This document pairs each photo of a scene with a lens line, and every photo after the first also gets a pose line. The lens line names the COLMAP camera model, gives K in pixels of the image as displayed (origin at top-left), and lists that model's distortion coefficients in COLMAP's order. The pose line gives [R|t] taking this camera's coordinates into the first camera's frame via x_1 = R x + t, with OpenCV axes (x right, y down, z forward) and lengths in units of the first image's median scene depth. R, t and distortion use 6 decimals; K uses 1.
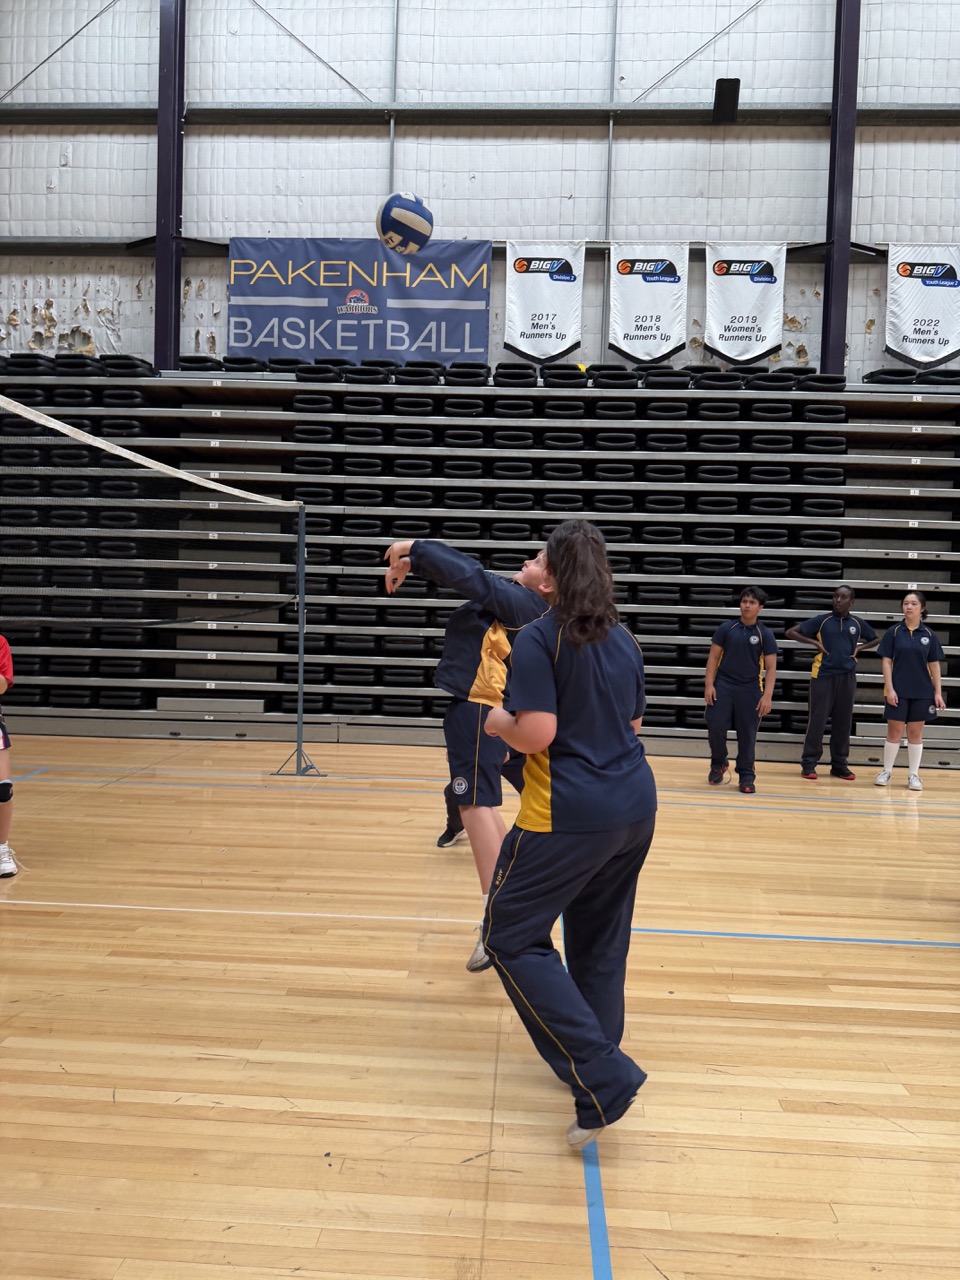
lens RADIAL K [[903.5, 0, 541.0], [0, 903.5, 649.5], [0, 0, 1]] dist [0.012687, -0.018447]
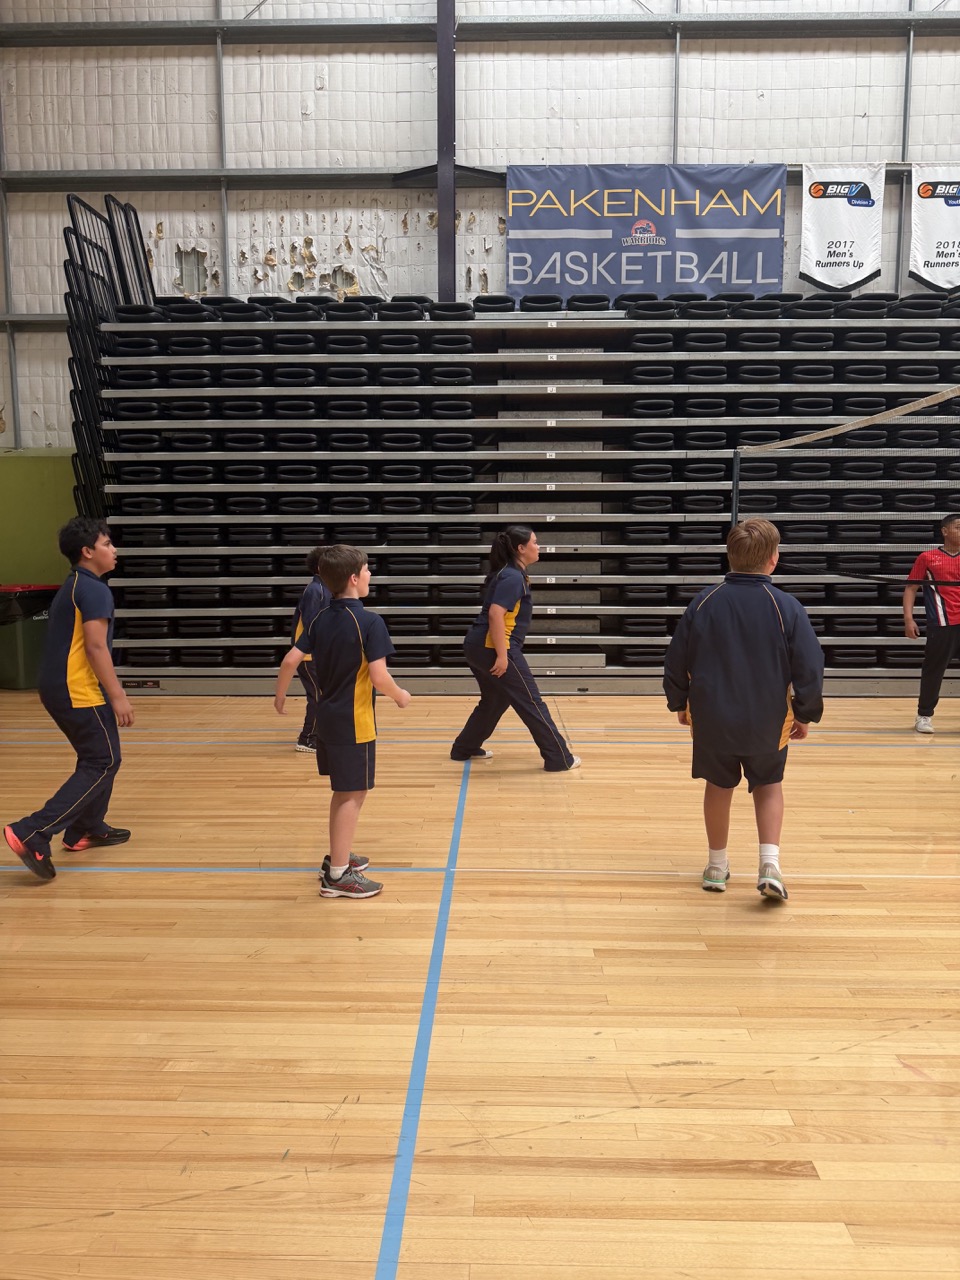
lens RADIAL K [[903.5, 0, 471.7], [0, 903.5, 648.4], [0, 0, 1]] dist [0.012687, -0.018447]
pose [[0.999065, -0.033129, 0.027772, -0.418356], [0.031249, 0.997358, 0.065579, -0.016079], [-0.029871, -0.064650, 0.997461, 0.027427]]
